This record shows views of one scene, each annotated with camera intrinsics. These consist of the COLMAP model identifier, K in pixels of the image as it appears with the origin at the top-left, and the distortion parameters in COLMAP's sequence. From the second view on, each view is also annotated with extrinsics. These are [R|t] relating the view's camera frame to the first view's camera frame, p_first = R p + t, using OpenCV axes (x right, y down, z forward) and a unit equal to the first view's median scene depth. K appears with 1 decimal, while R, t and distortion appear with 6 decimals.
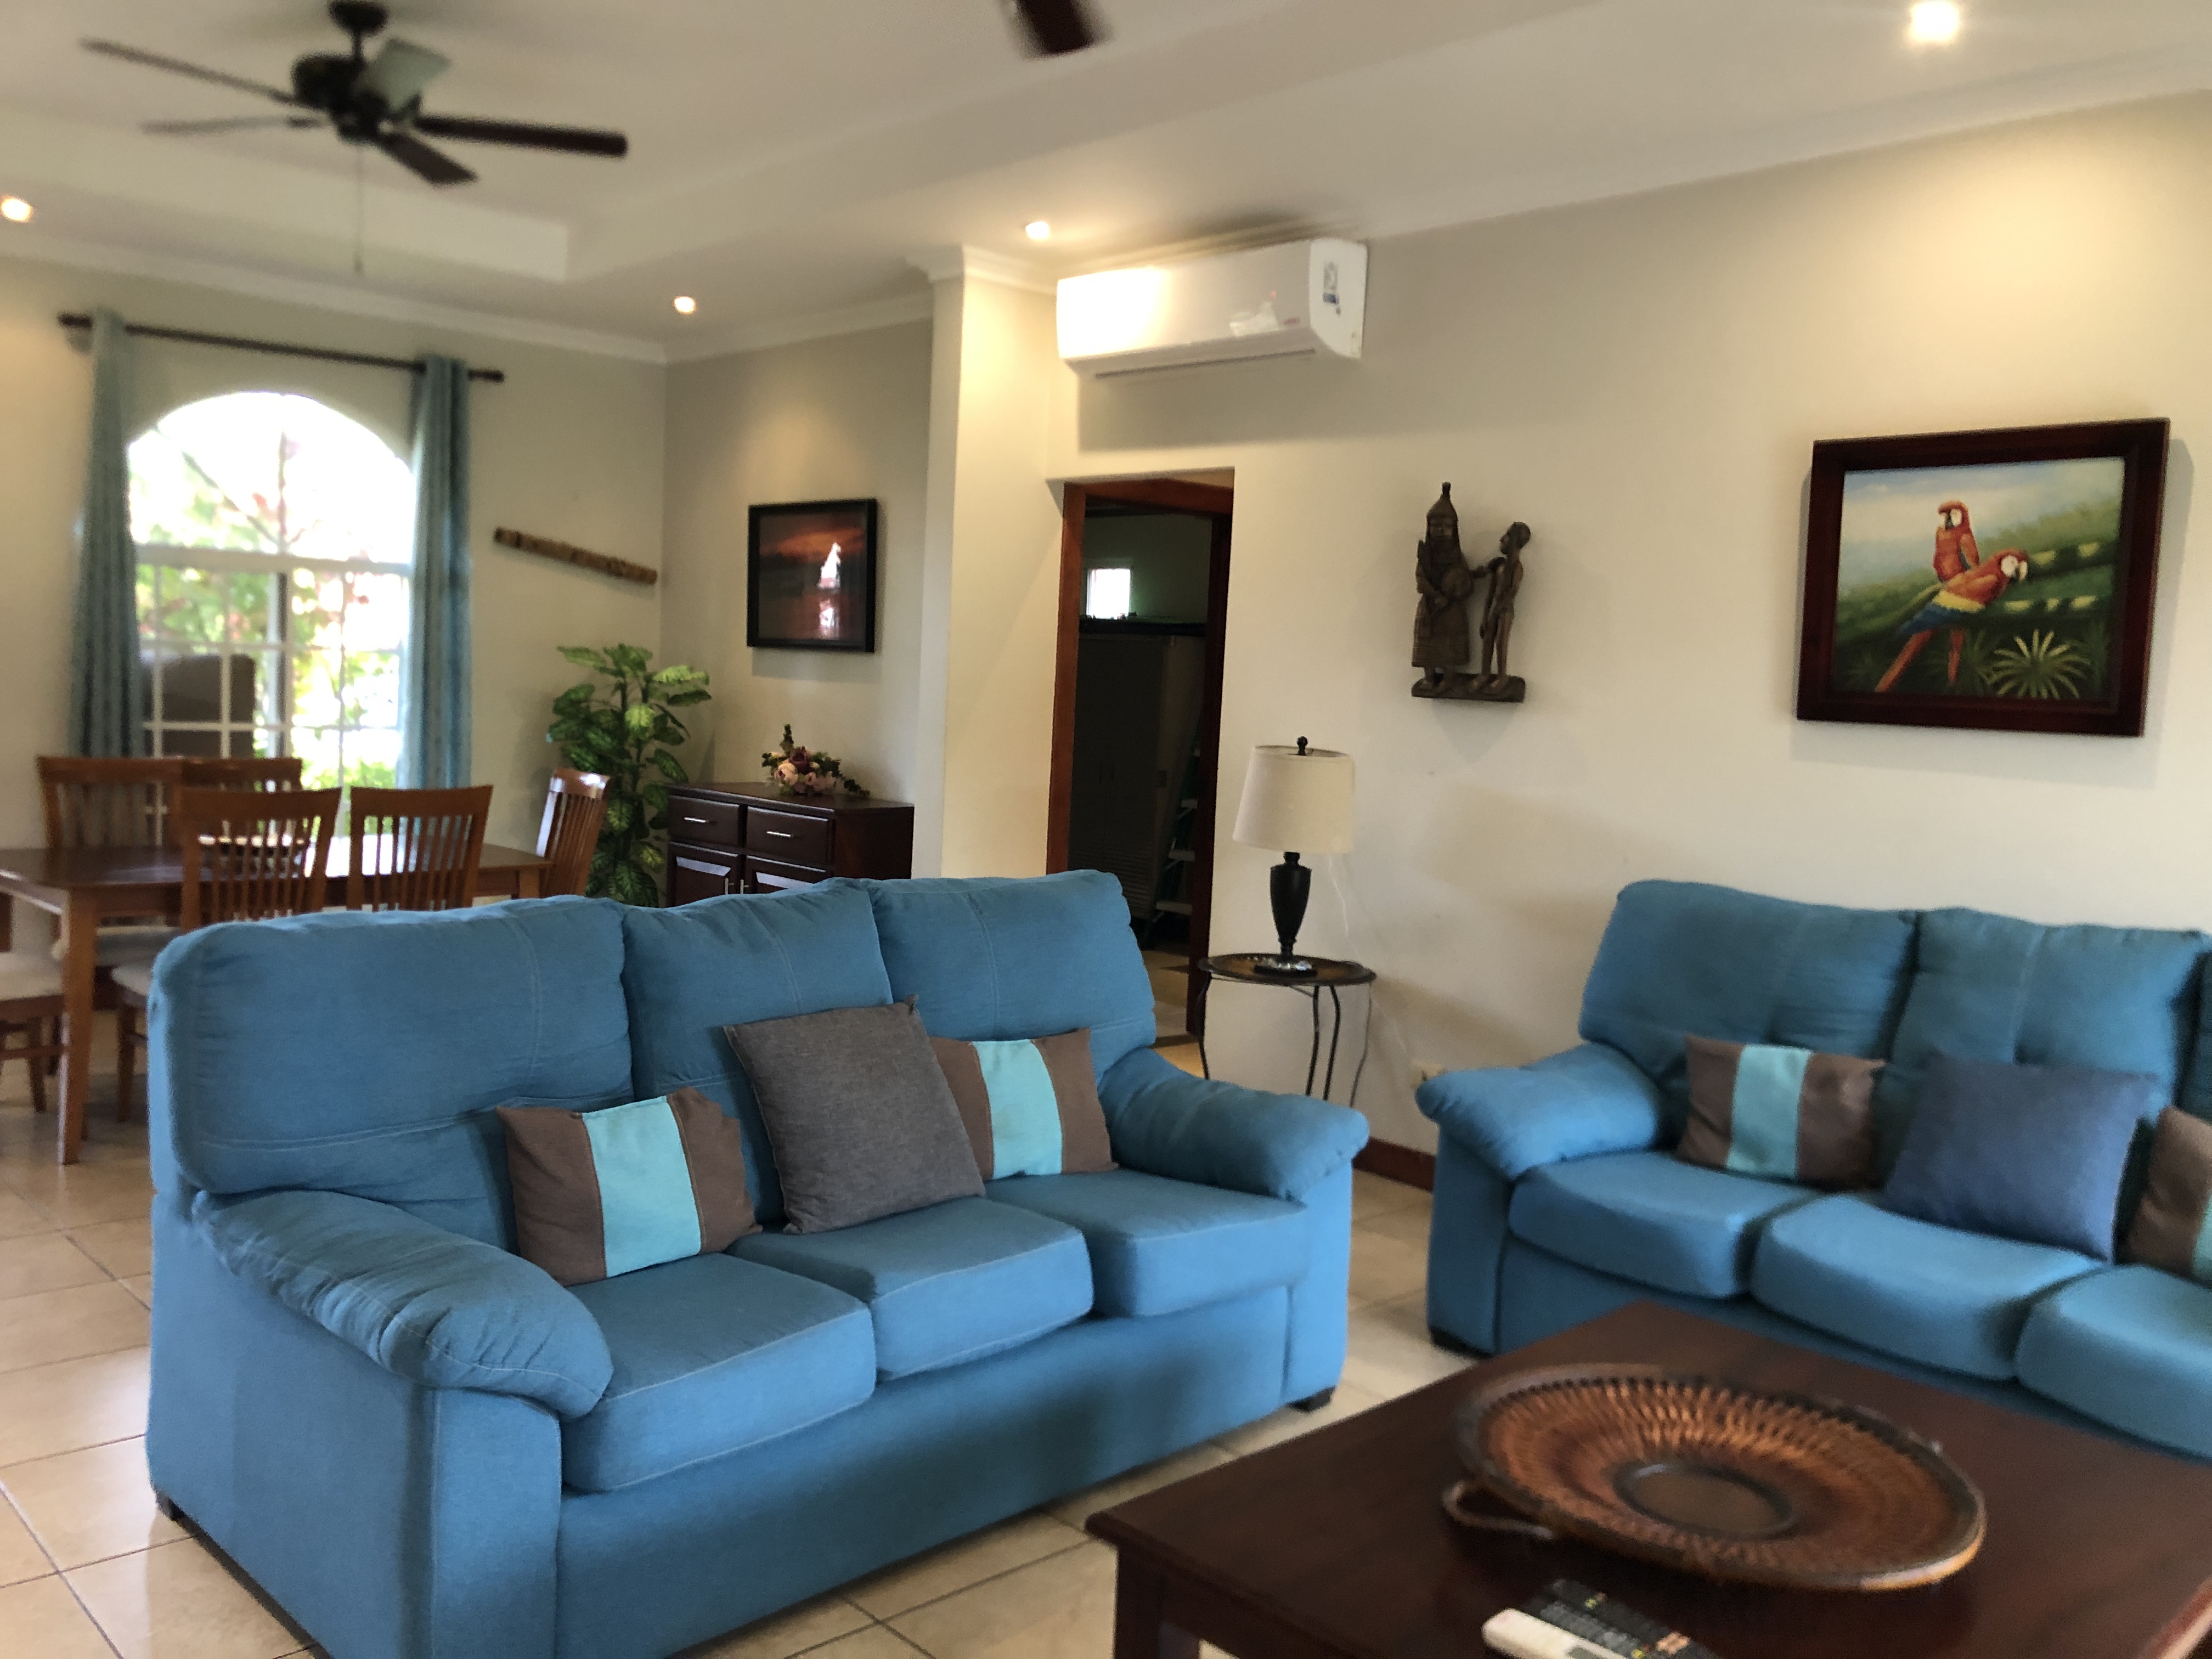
lens RADIAL K [[1814.6, 0, 1105.2], [0, 1814.6, 814.6], [0, 0, 1]] dist [0.013842, -0.000323]
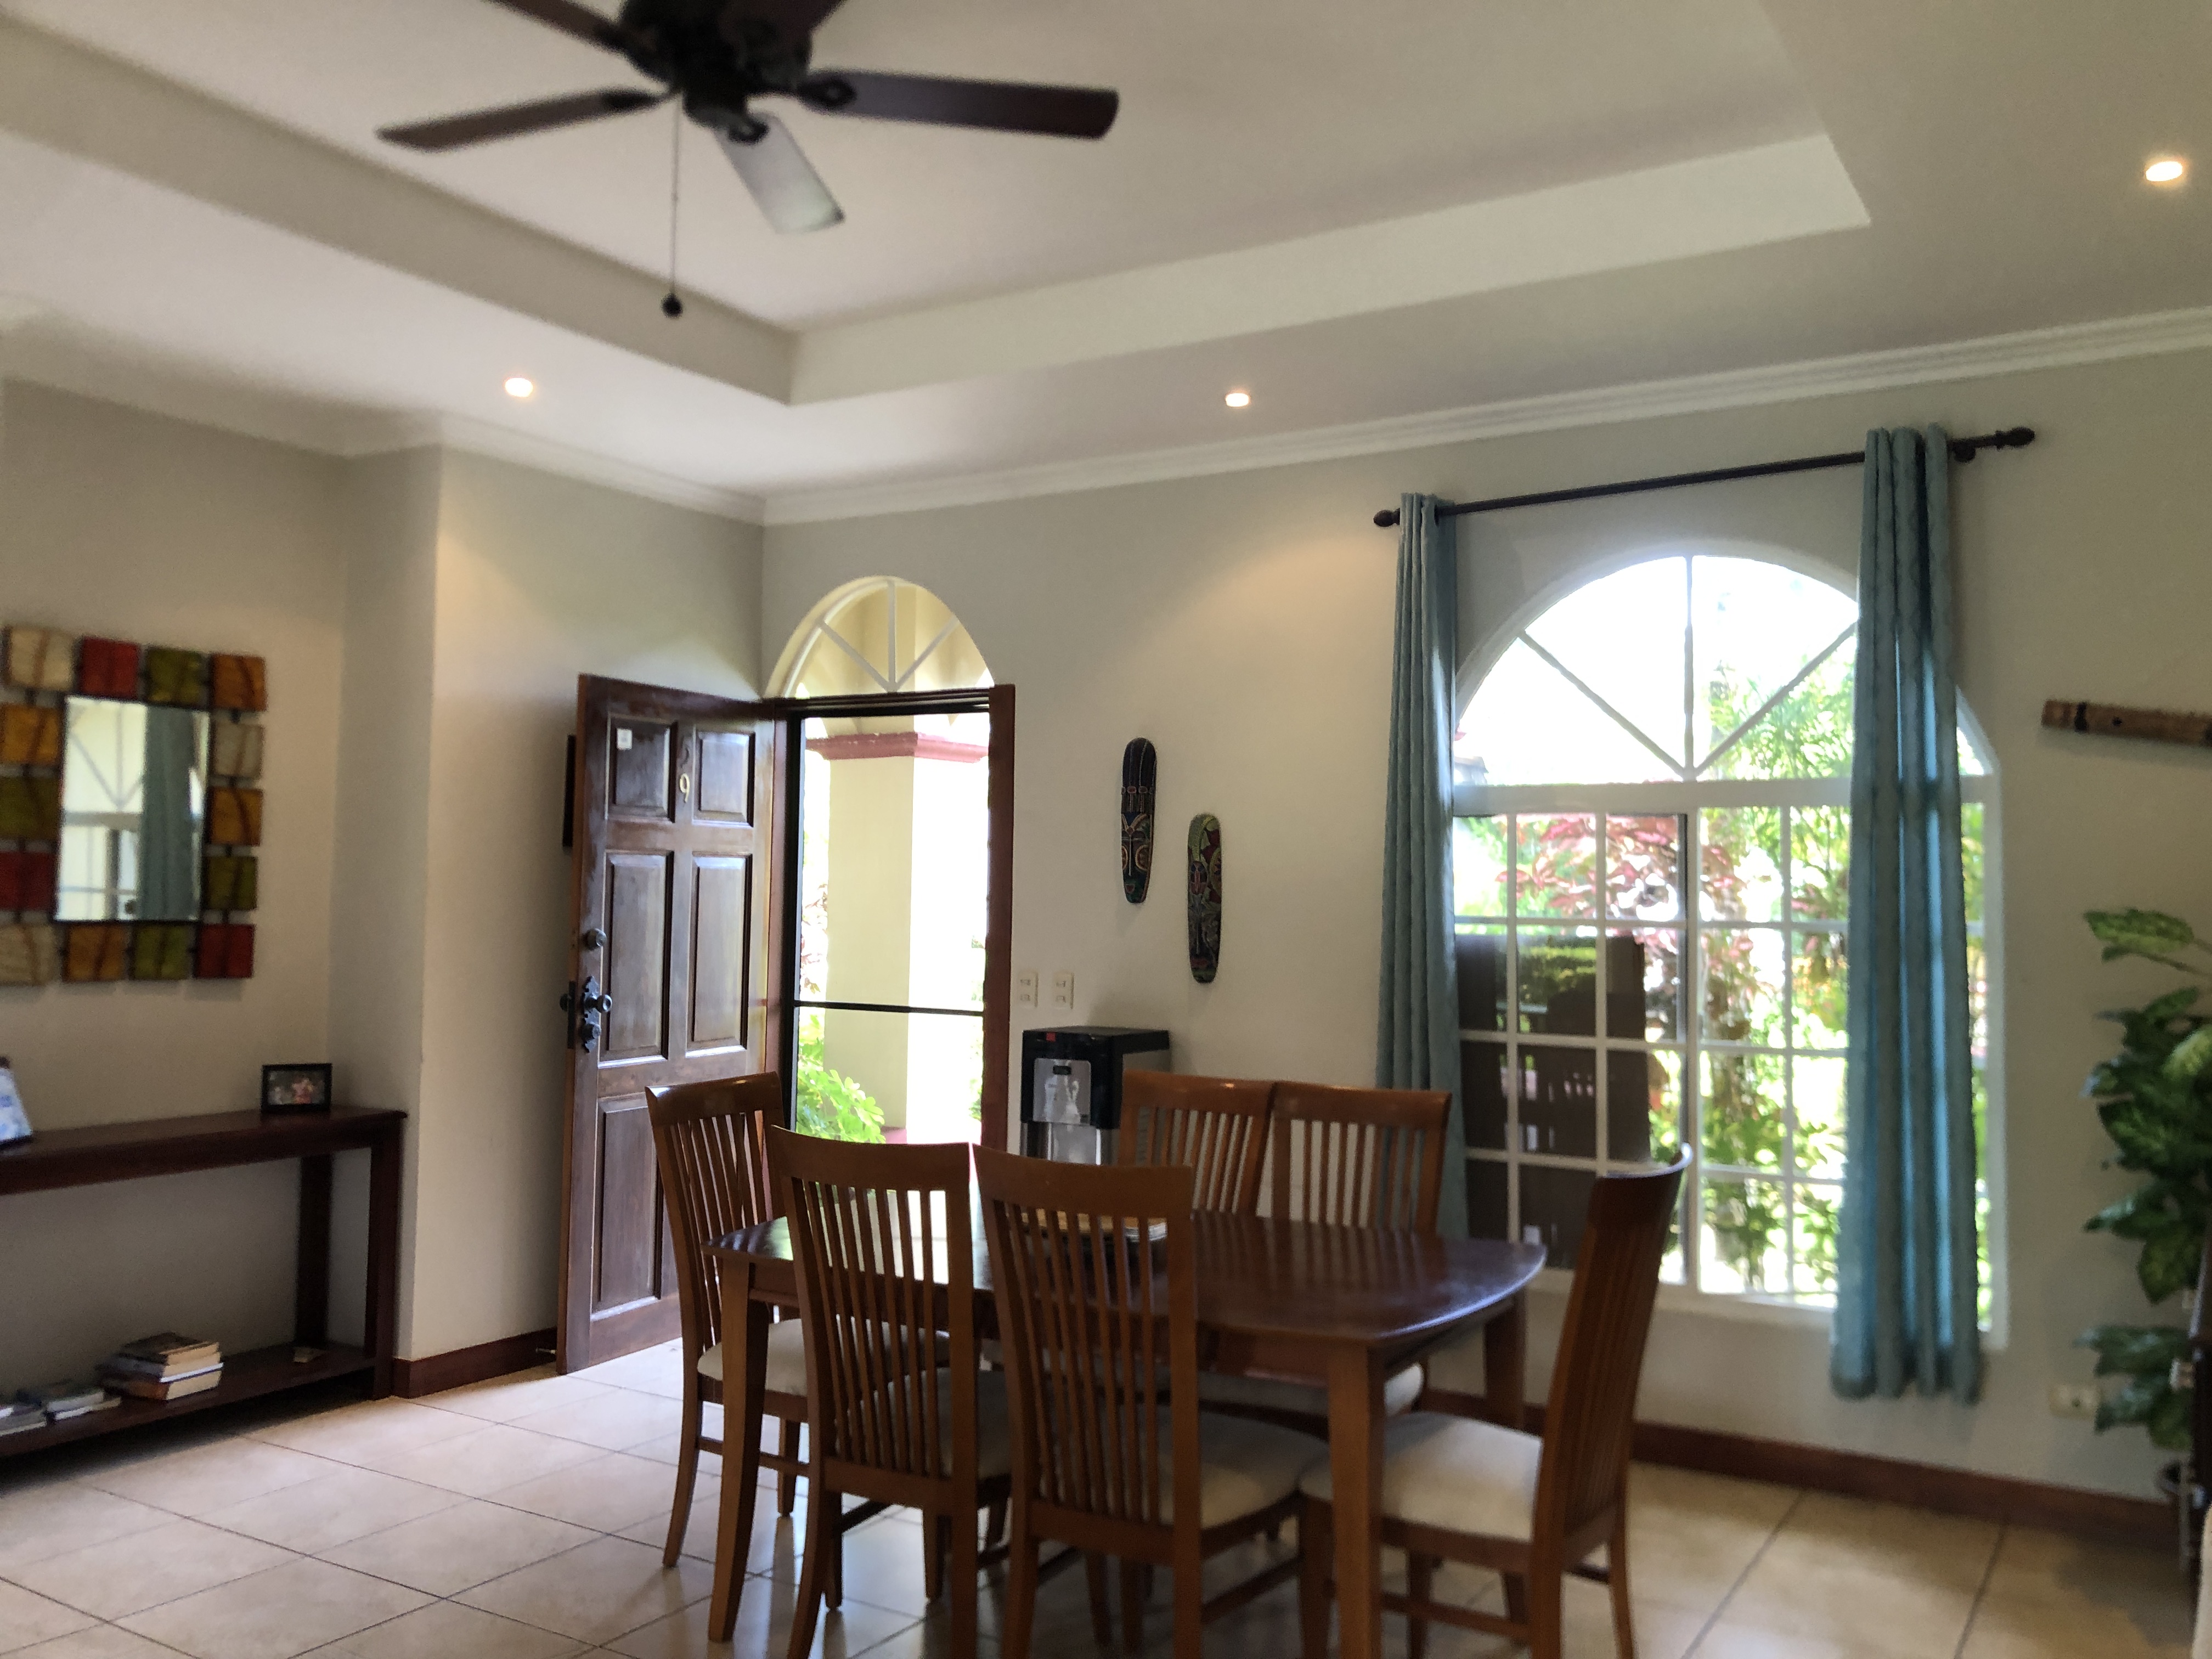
lens RADIAL K [[1809.0, 0, 1105.6], [0, 1809.0, 784.0], [0, 0, 1]] dist [0.012455, -0.003591]
pose [[0.255214, -0.102159, -0.961472, 0.183800], [-0.077406, 0.989052, -0.125636, -0.061293], [0.963781, 0.106488, 0.244512, 0.885042]]
